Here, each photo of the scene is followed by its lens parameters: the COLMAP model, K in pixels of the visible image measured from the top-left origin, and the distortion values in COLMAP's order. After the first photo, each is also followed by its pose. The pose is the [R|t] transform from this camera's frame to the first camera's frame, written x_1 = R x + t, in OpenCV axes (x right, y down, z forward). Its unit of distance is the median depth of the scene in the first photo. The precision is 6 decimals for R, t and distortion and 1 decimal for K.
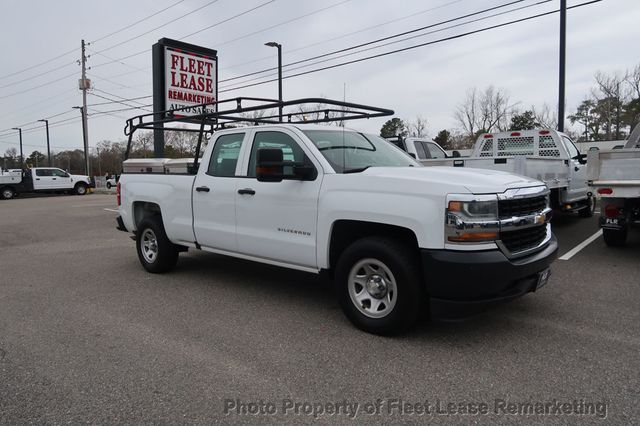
lens RADIAL K [[442.1, 0, 317.5], [0, 442.1, 211.9], [0, 0, 1]] dist [-0.032990, 0.021802]
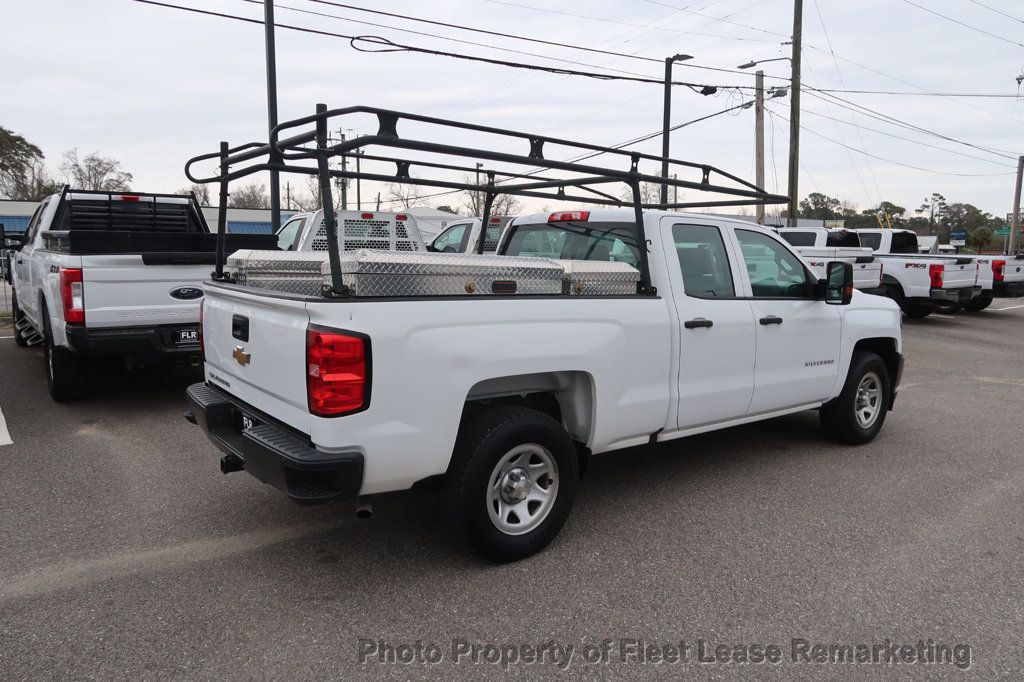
lens RADIAL K [[707.4, 0, 508.0], [0, 707.4, 339.2], [0, 0, 1]] dist [-0.032990, 0.021802]
pose [[0.166877, -0.102711, 0.980613, -0.330181], [0.065262, 0.993529, 0.092958, -0.036796], [-0.983815, 0.048484, 0.172500, 0.310203]]
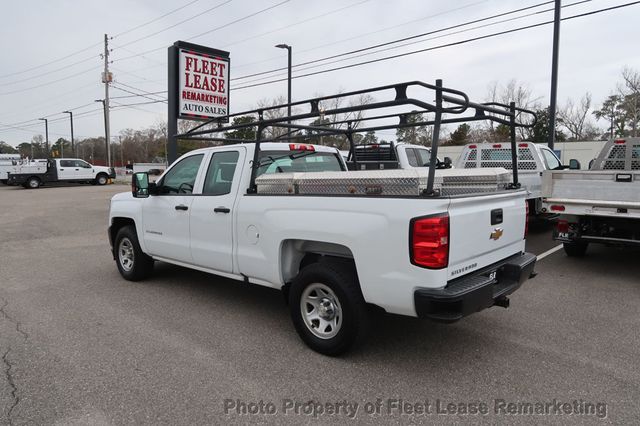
lens RADIAL K [[442.1, 0, 317.5], [0, 442.1, 211.9], [0, 0, 1]] dist [-0.032990, 0.021802]
pose [[0.998863, 0.023283, -0.041598, 0.033153], [-0.022394, 0.999513, 0.021731, -0.015901], [0.042084, -0.020775, 0.998898, -0.043504]]
